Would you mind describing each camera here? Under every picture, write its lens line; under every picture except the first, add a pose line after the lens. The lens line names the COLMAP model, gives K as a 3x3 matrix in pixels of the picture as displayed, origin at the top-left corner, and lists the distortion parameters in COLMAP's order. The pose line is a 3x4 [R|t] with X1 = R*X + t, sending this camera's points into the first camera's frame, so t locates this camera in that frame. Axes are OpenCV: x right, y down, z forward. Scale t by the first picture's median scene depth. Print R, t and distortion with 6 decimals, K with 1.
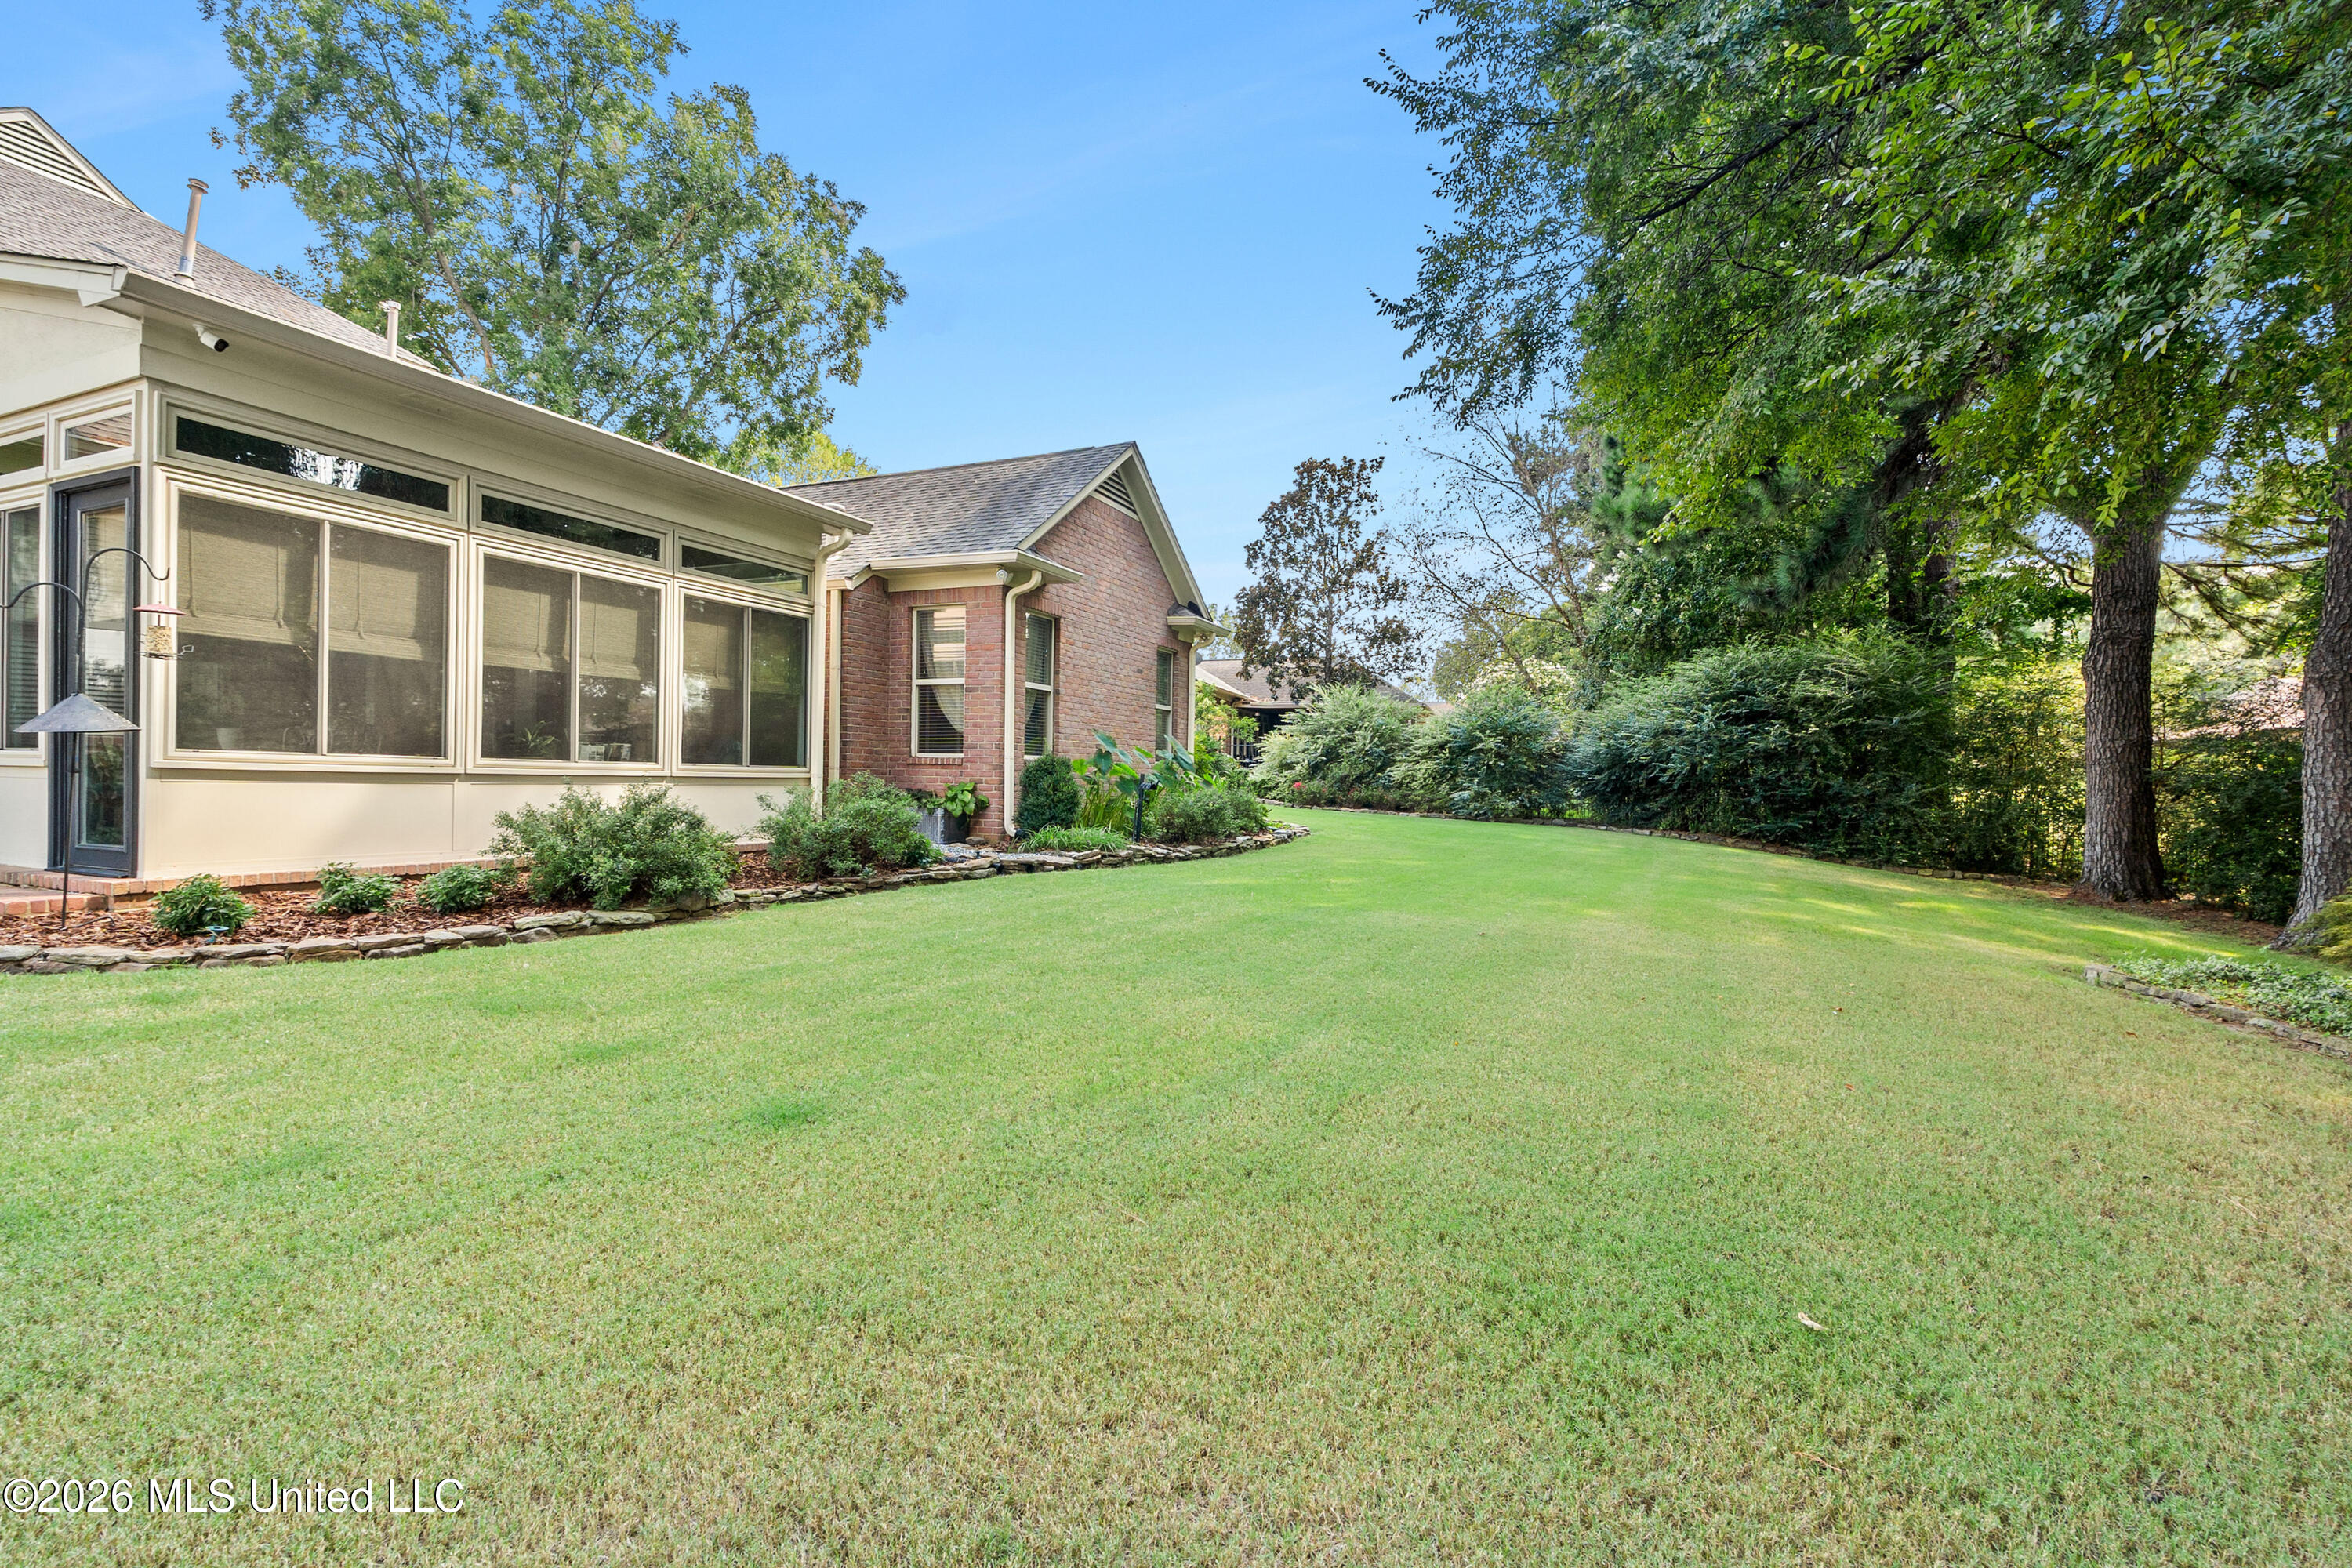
lens RADIAL K [[1086.7, 0, 1176.0], [0, 1086.7, 784.0], [0, 0, 1]] dist [-0.013479, -0.000032]
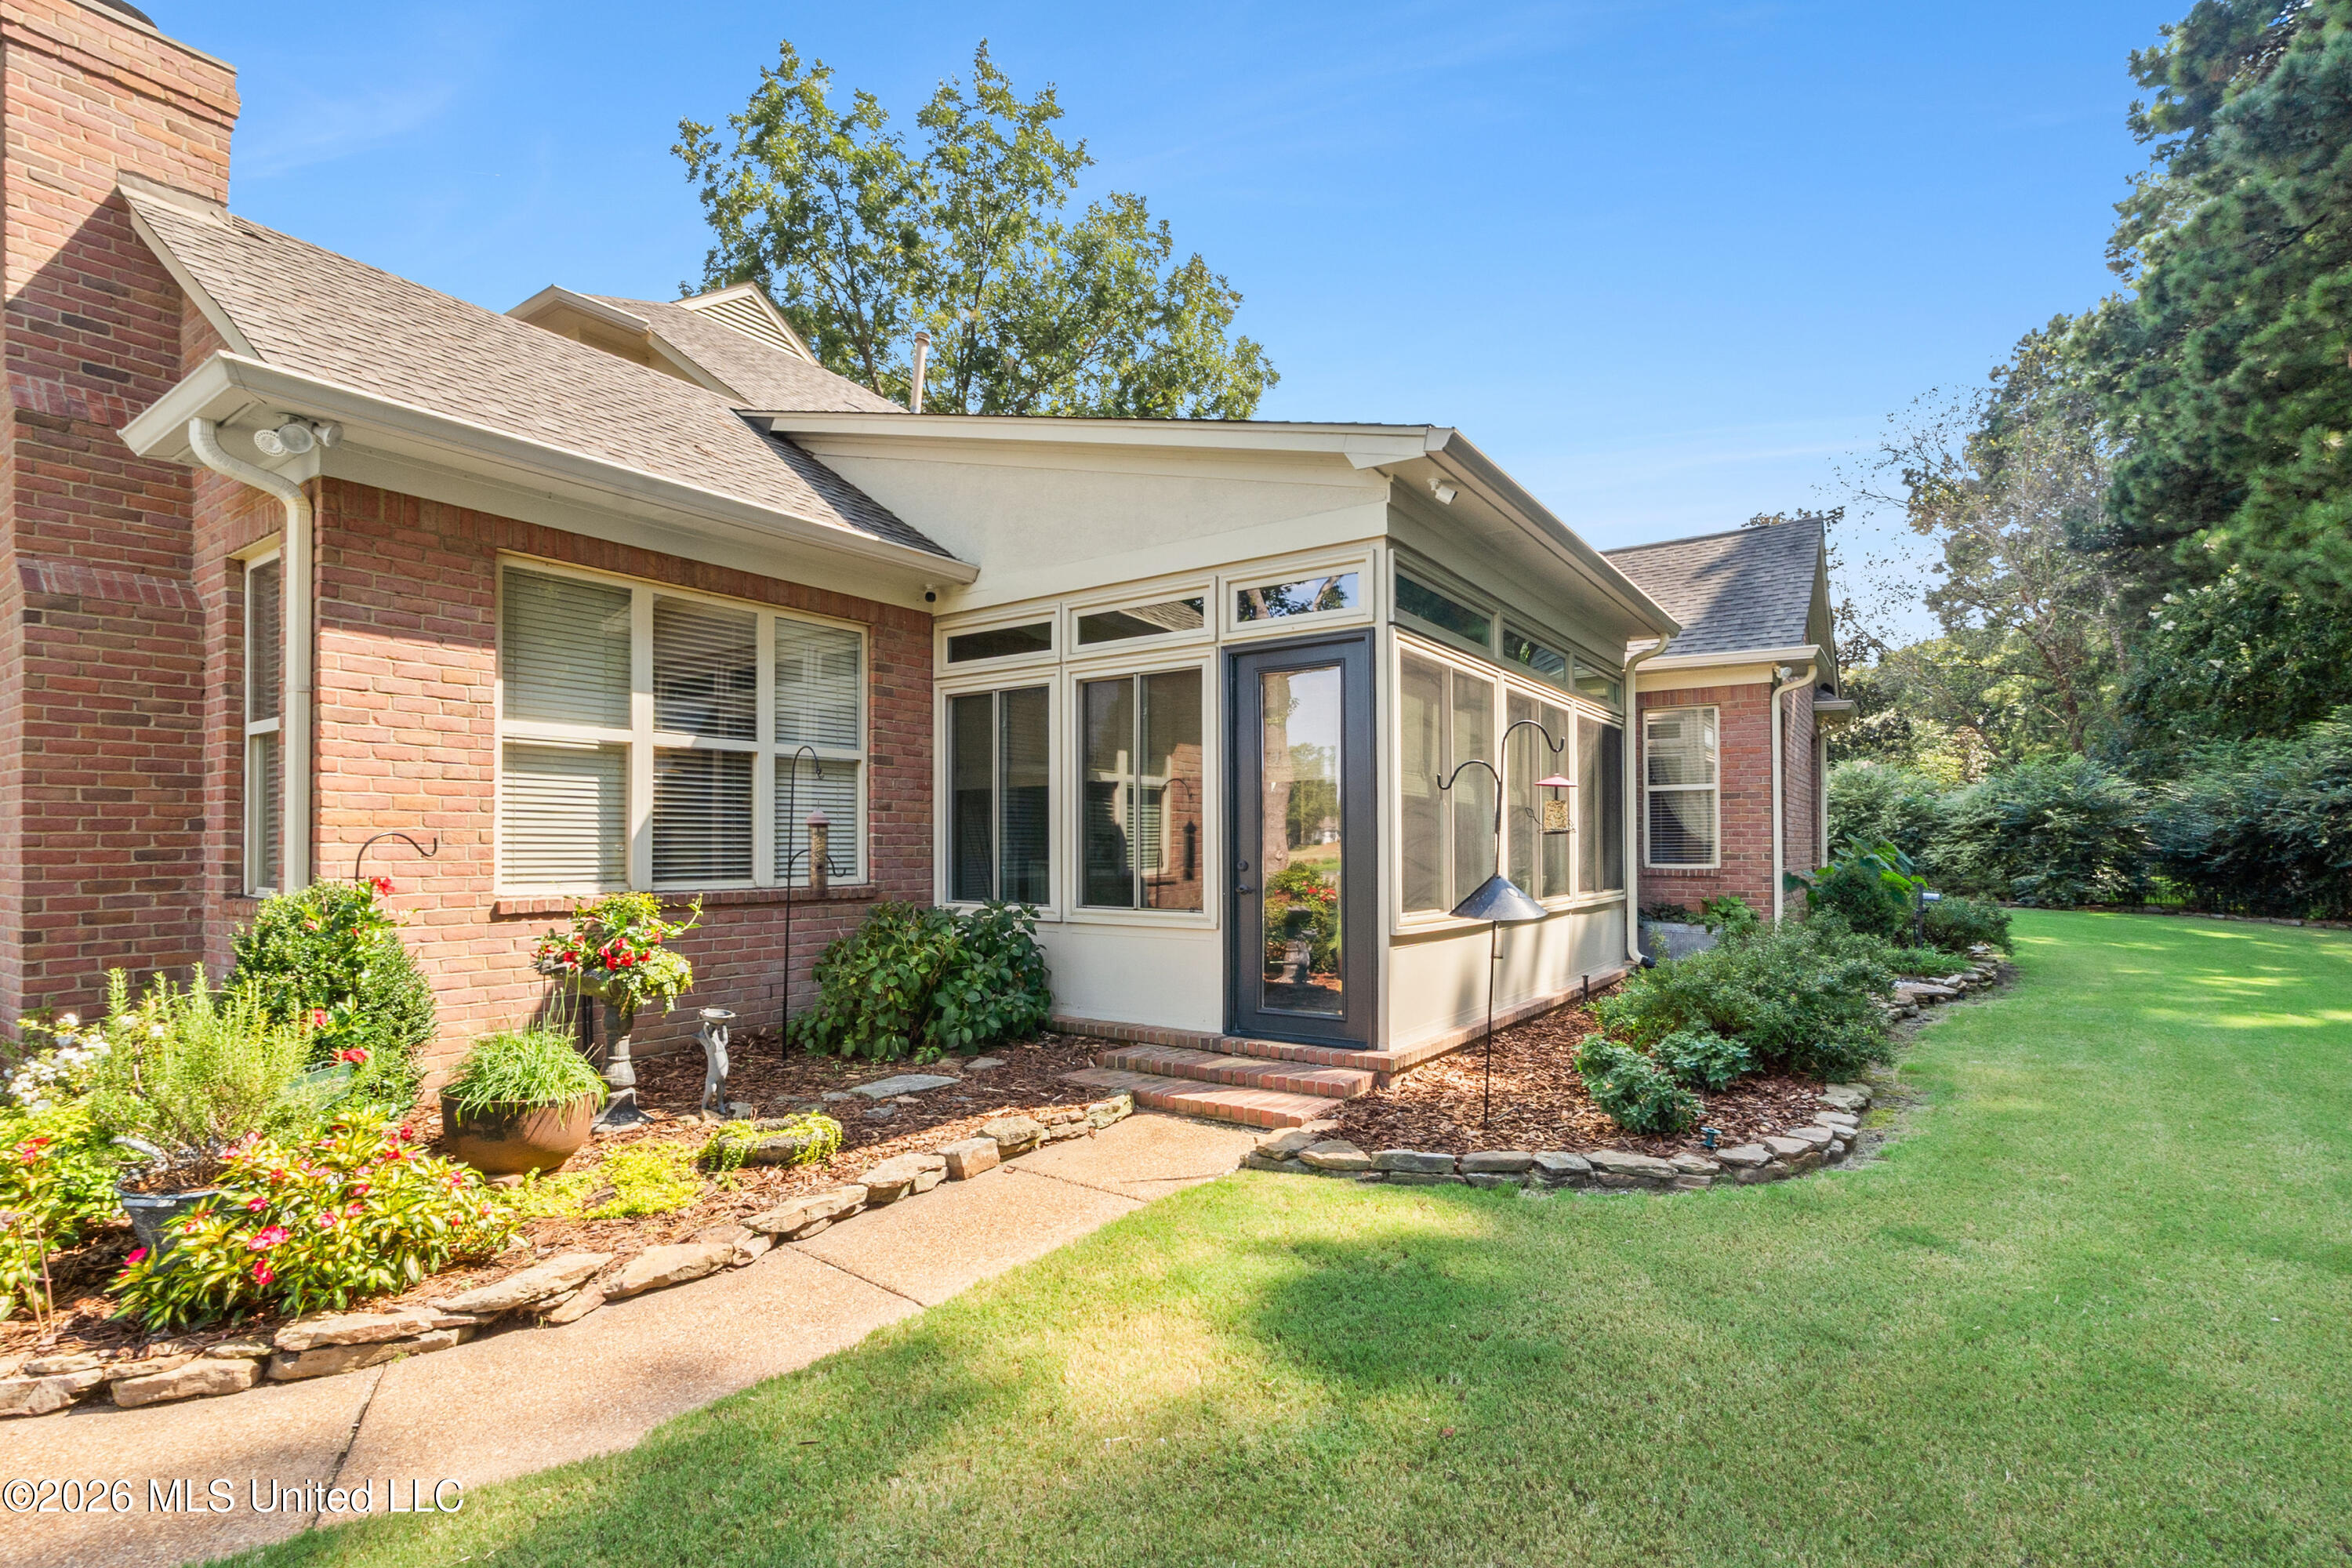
lens RADIAL K [[1084.5, 0, 1178.3], [0, 1084.5, 834.9], [0, 0, 1]] dist [-0.000267, 0.000194]
pose [[0.983409, -0.019481, -0.180354, -0.251334], [0.017080, 0.999744, -0.014856, -0.024654], [0.180597, 0.011529, 0.983490, -0.001444]]
